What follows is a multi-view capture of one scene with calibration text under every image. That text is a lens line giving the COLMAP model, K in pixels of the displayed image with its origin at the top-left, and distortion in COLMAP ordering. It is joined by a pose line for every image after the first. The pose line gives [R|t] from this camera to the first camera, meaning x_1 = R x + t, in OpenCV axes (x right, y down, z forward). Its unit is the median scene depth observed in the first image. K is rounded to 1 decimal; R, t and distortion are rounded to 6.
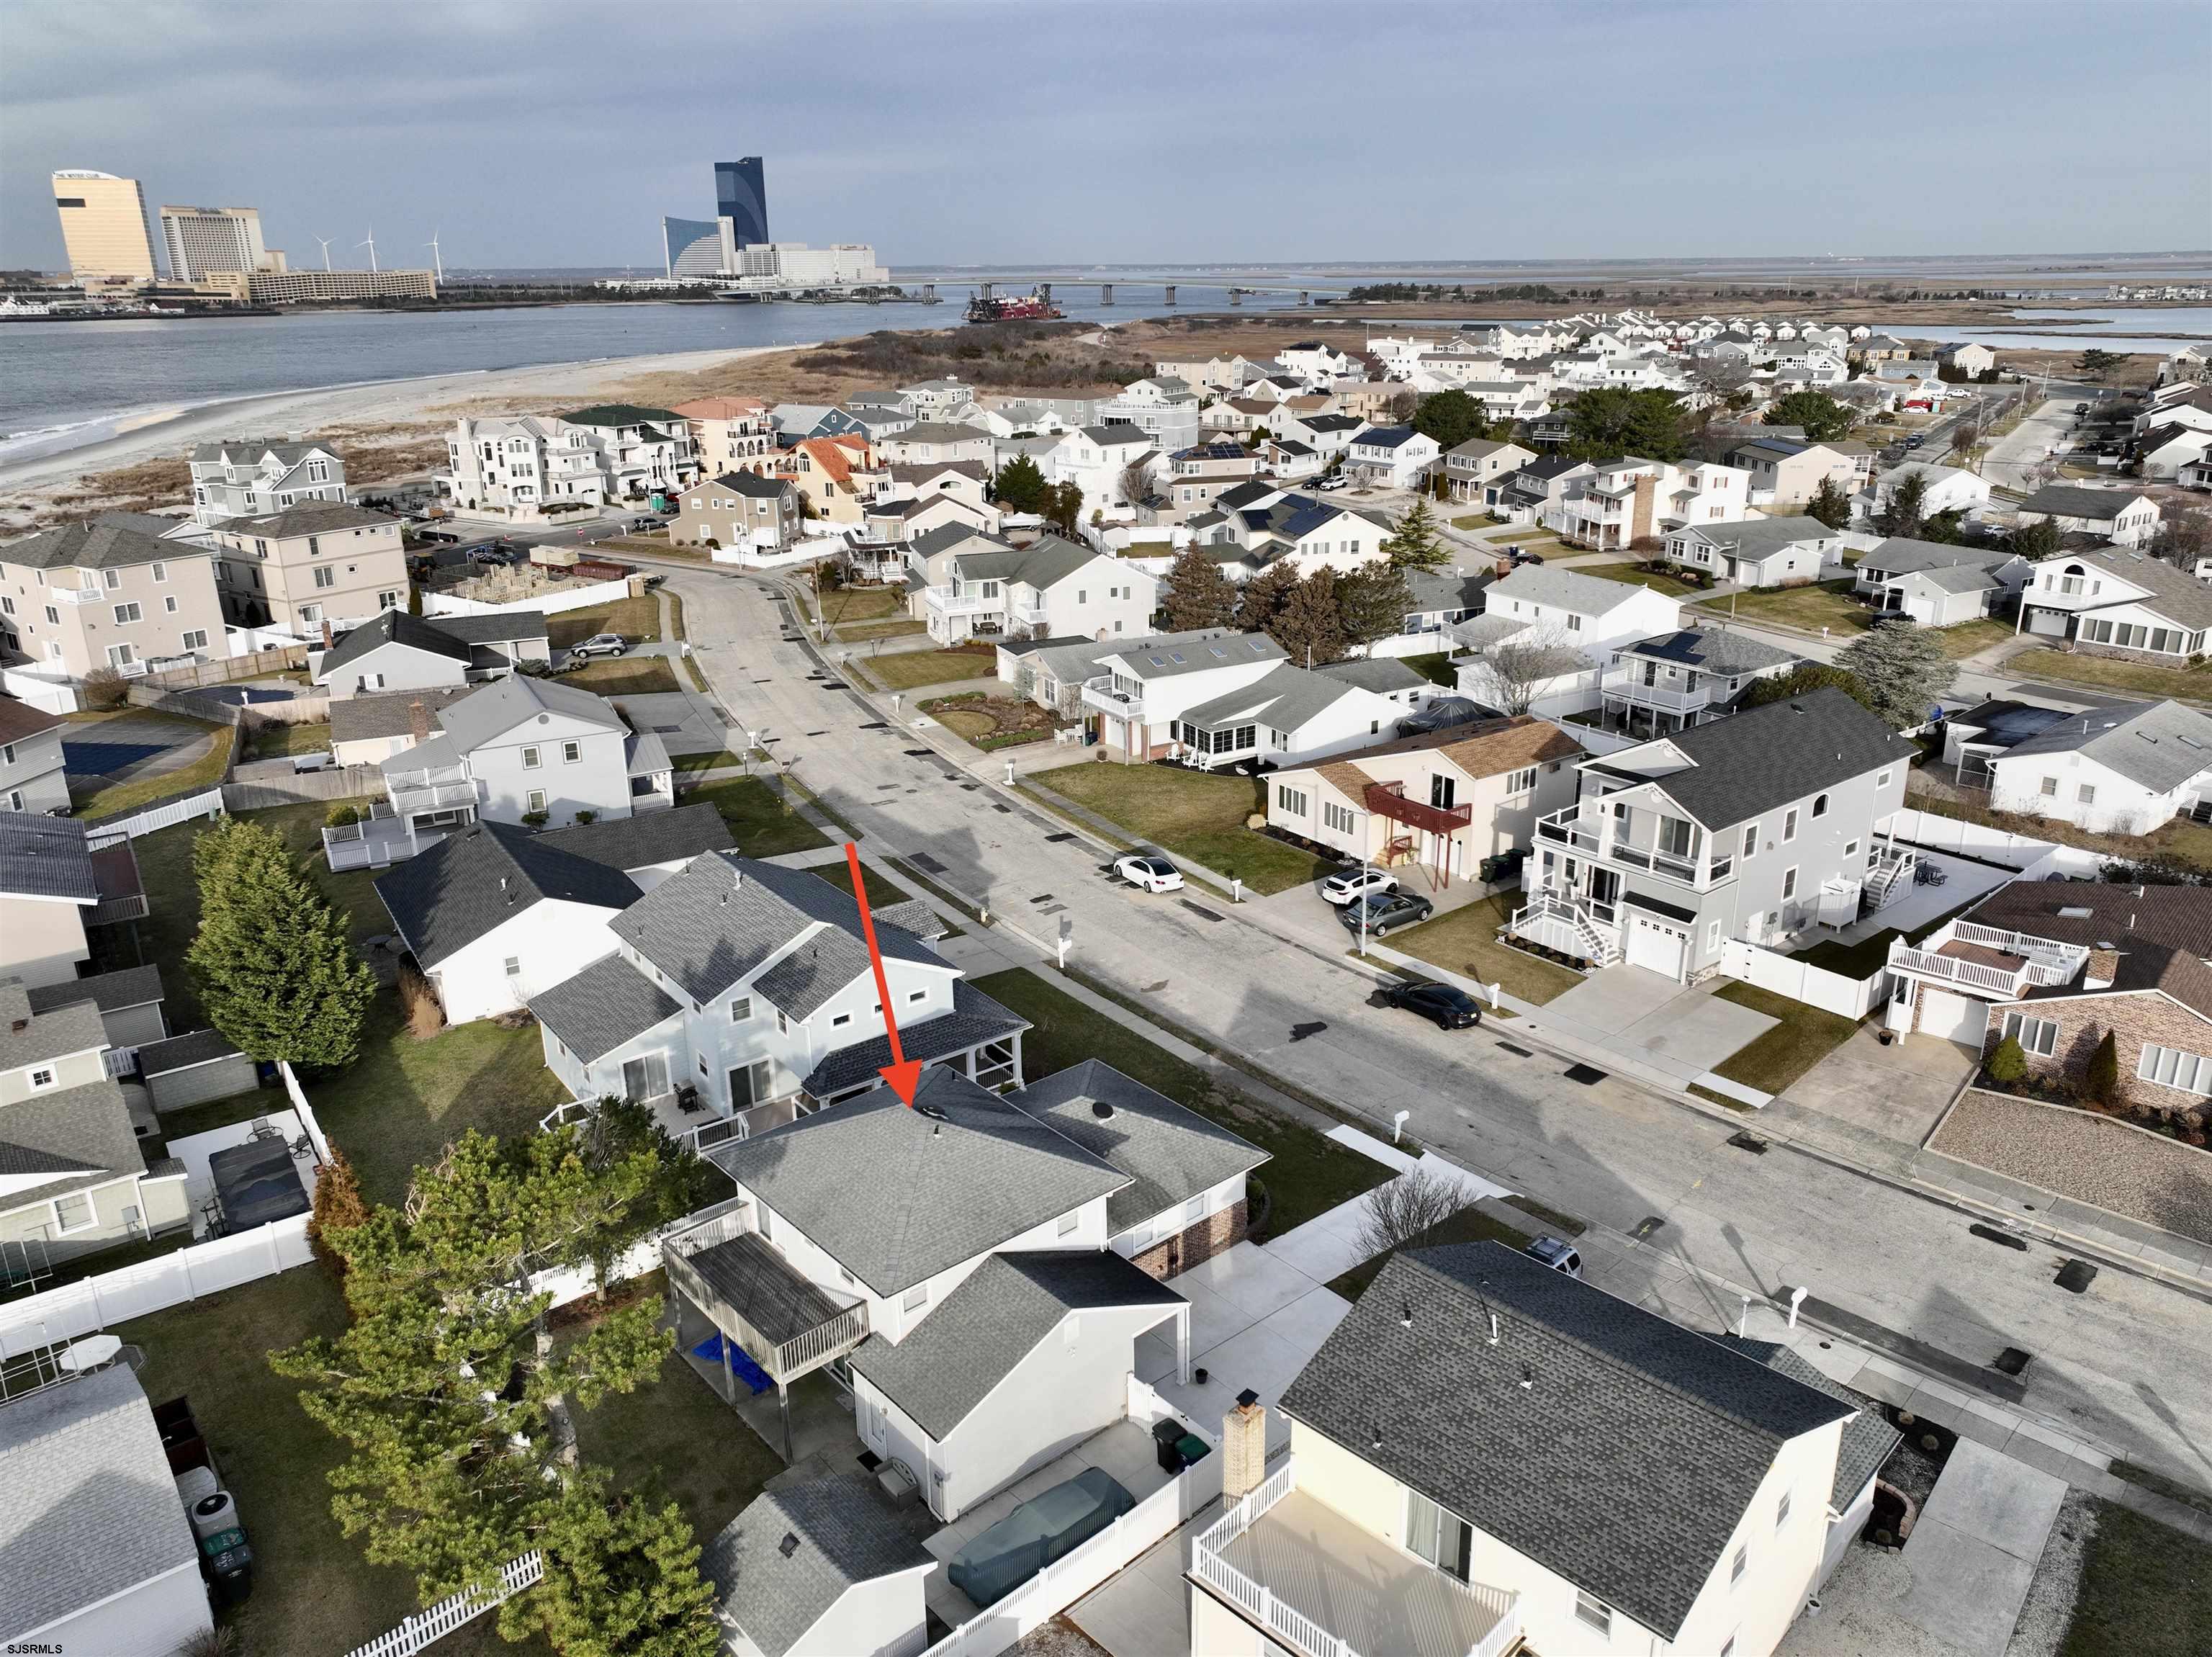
lens RADIAL K [[1597.3, 0, 1135.6], [0, 1597.3, 837.6], [0, 0, 1]] dist [0.002759, 0.011701]
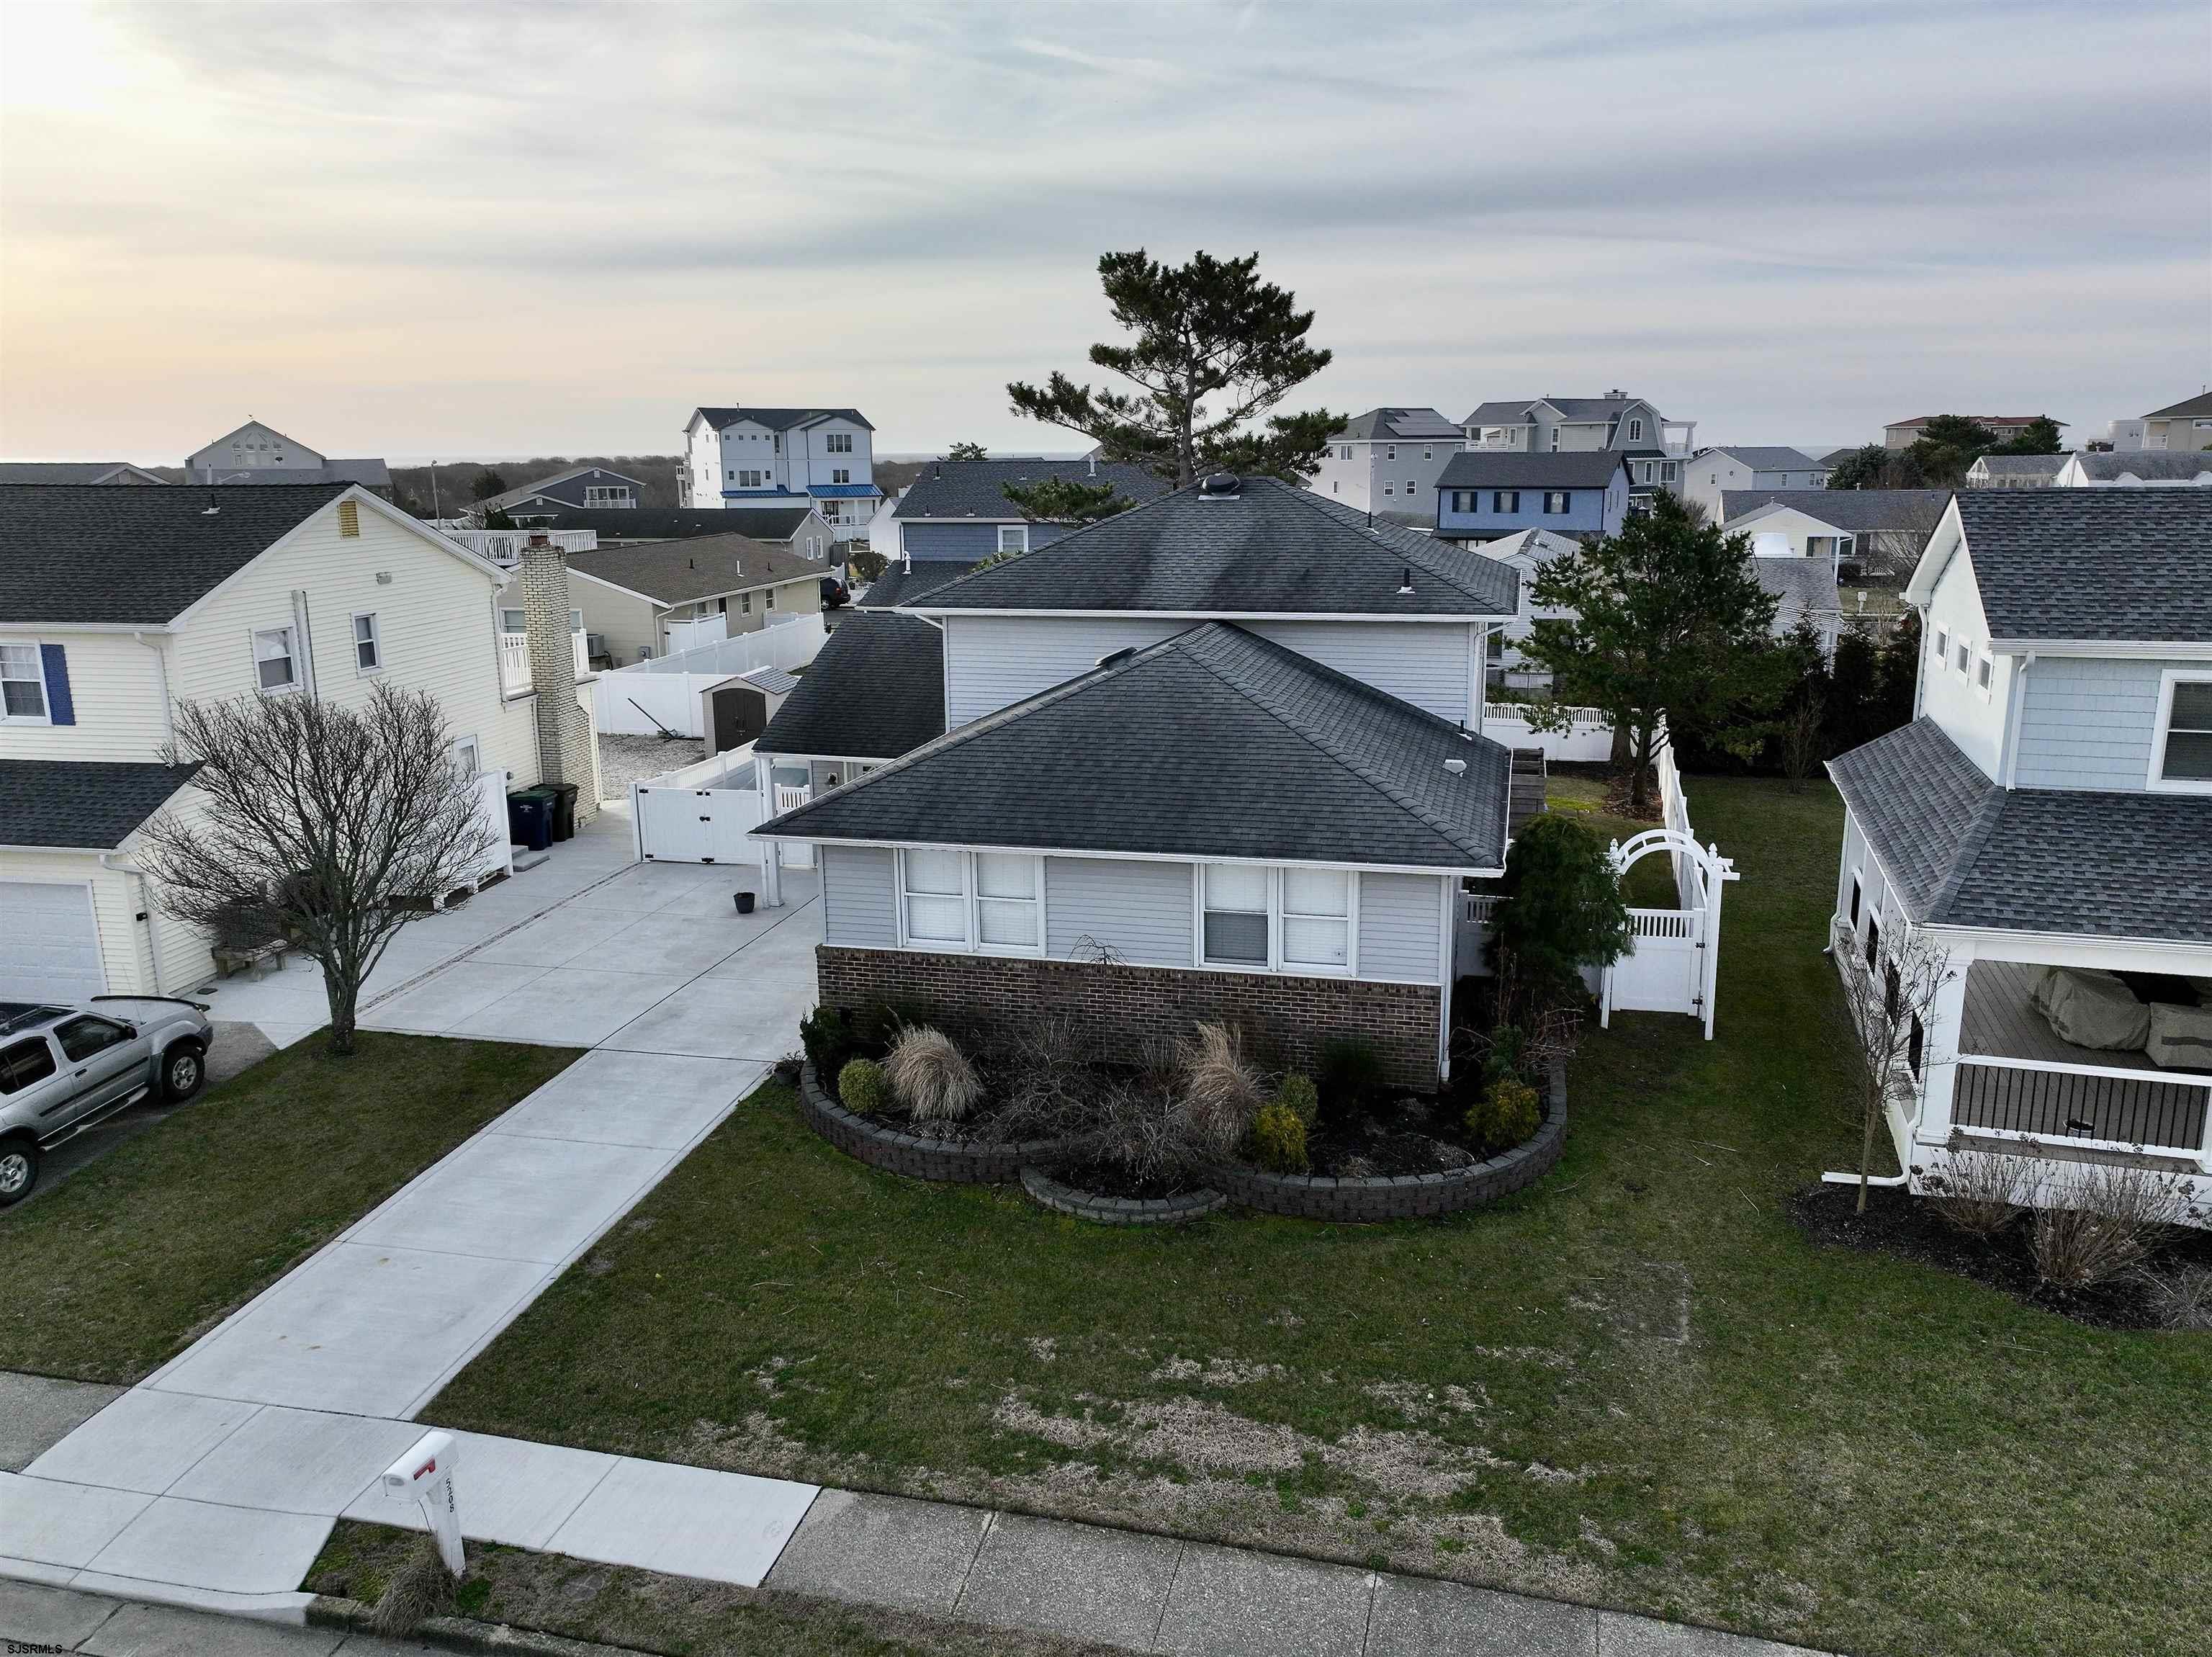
lens RADIAL K [[1597.3, 0, 1130.9], [0, 1597.3, 819.5], [0, 0, 1]] dist [0.002759, 0.011701]
pose [[-0.821038, 0.143030, -0.552665, 0.120364], [-0.178969, 0.854811, 0.487102, -0.001914], [0.542094, 0.498840, -0.676235, 0.712487]]
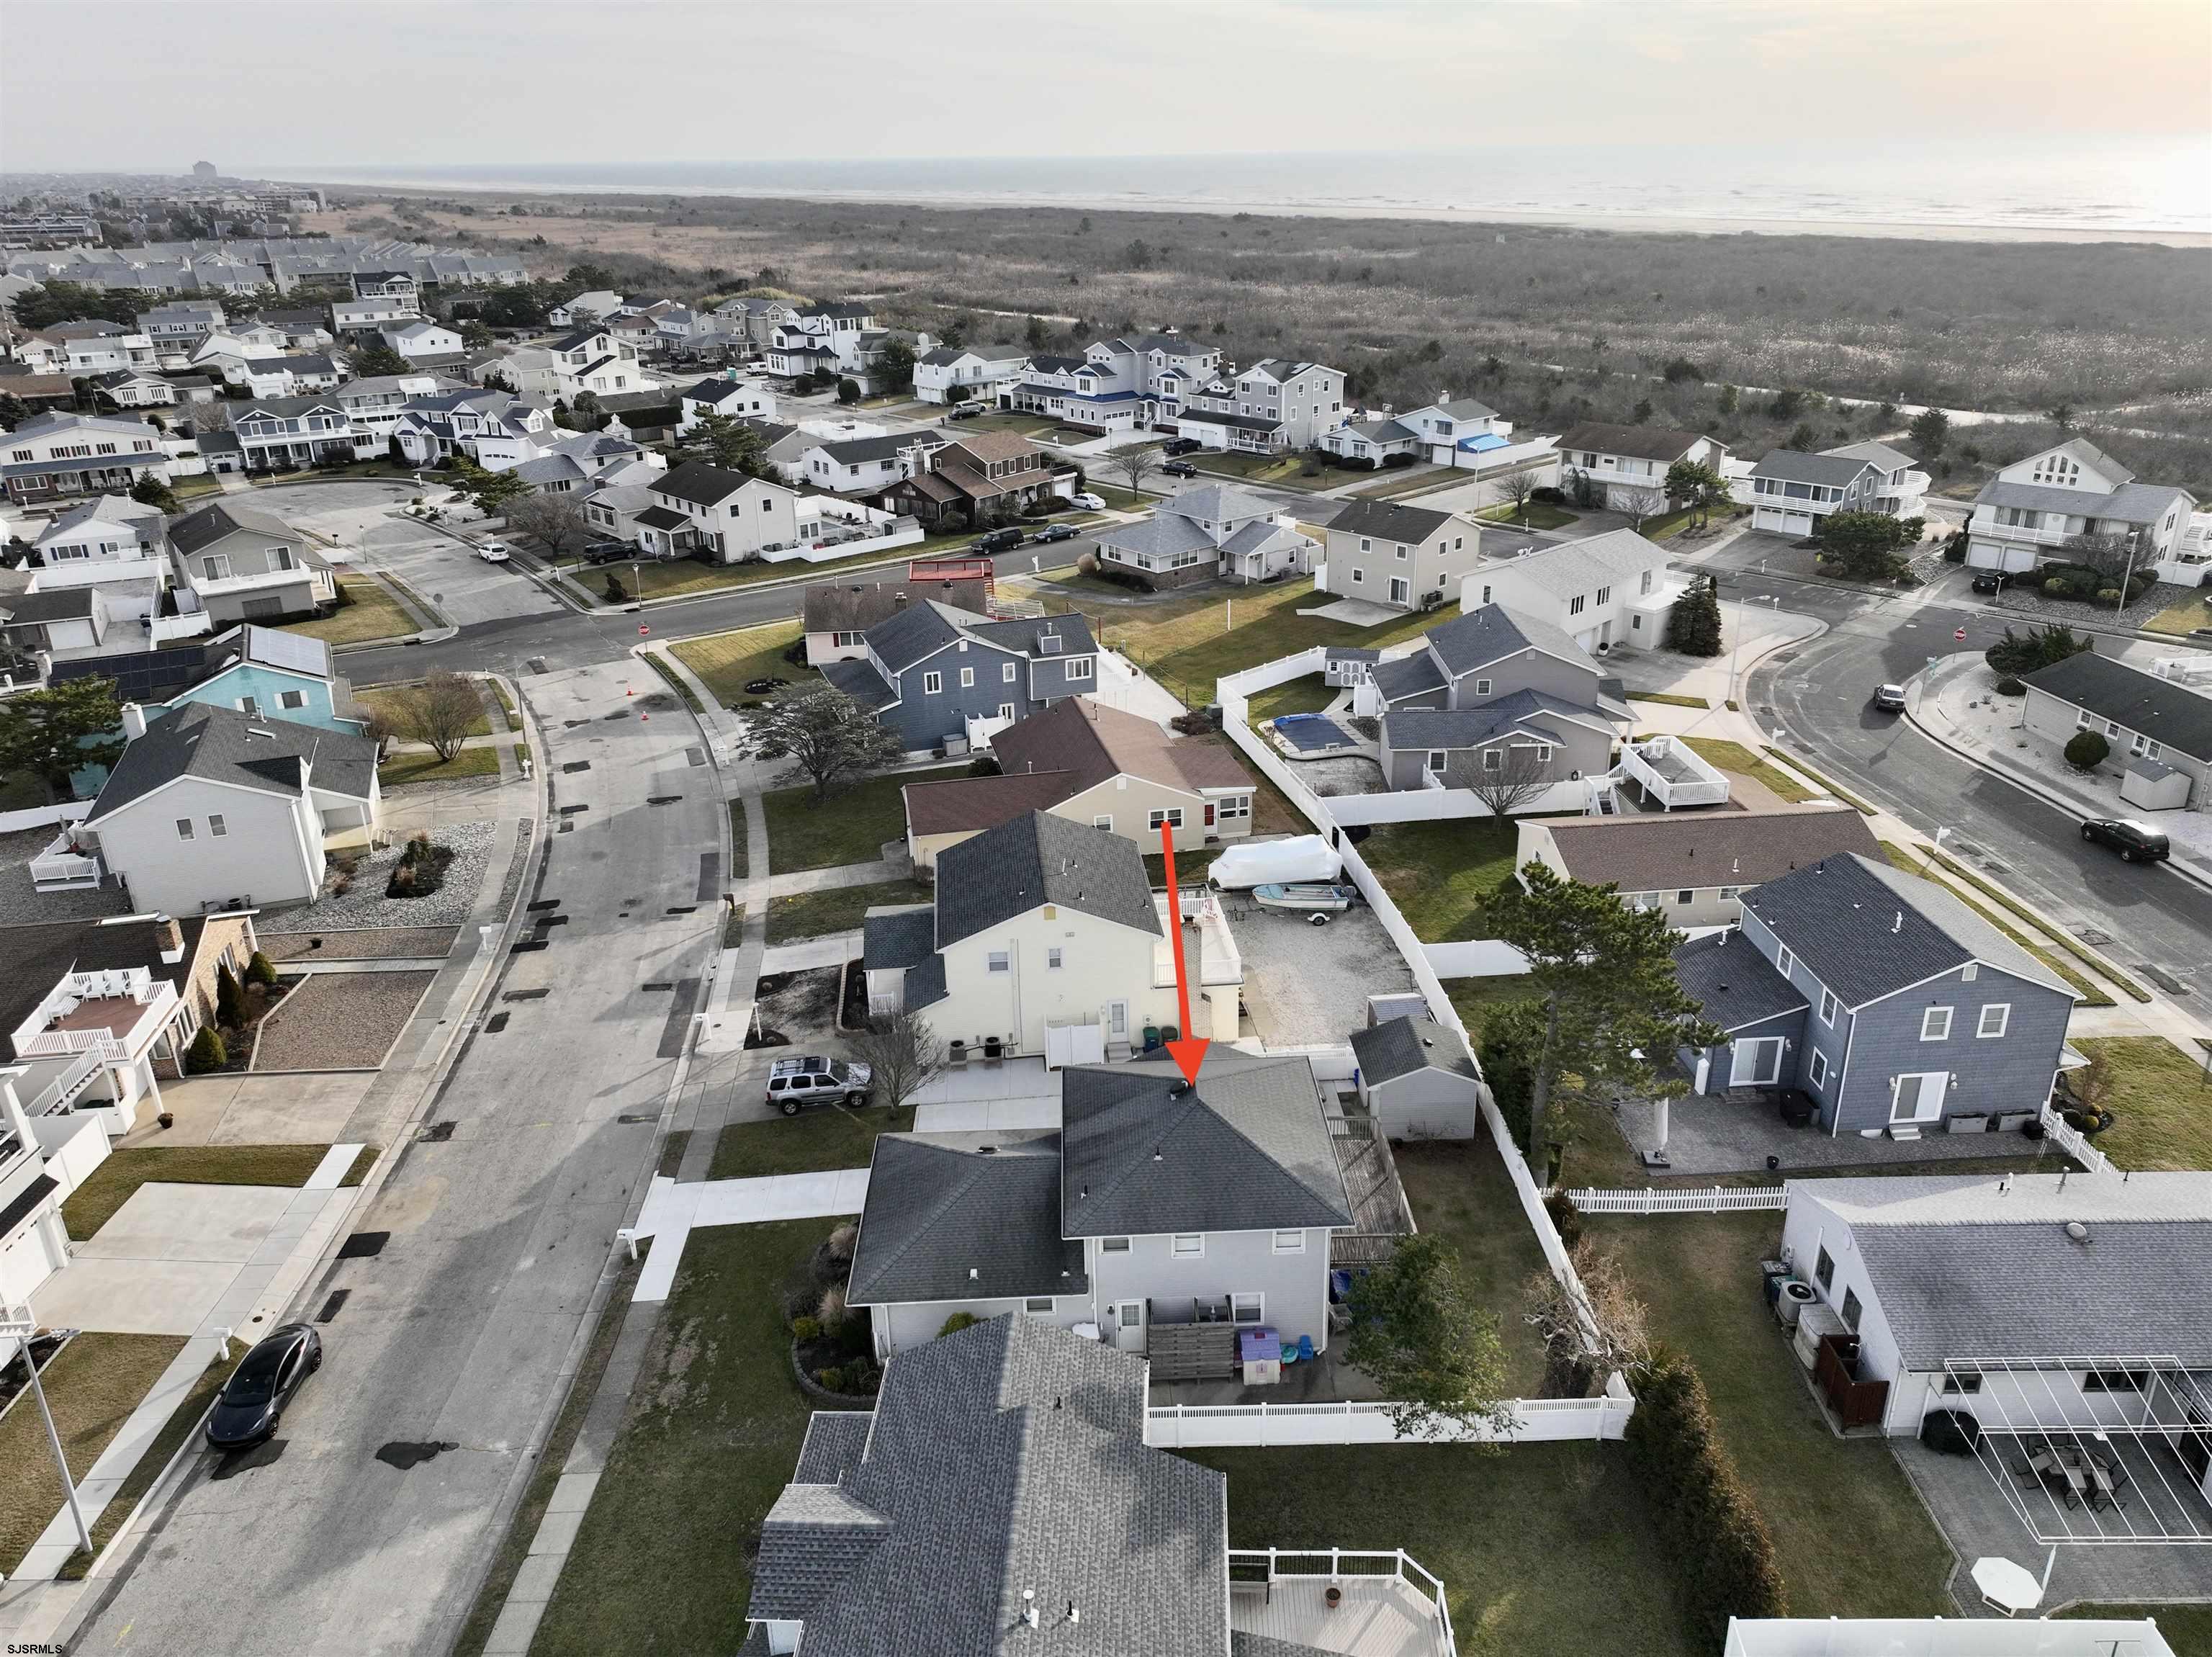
lens RADIAL K [[1597.3, 0, 1131.9], [0, 1597.3, 821.7], [0, 0, 1]] dist [0.002759, 0.011701]
pose [[-0.774088, -0.225393, 0.591596, -0.348362], [0.233463, 0.766981, 0.597692, -0.310489], [-0.588458, 0.600782, -0.541090, 0.741771]]
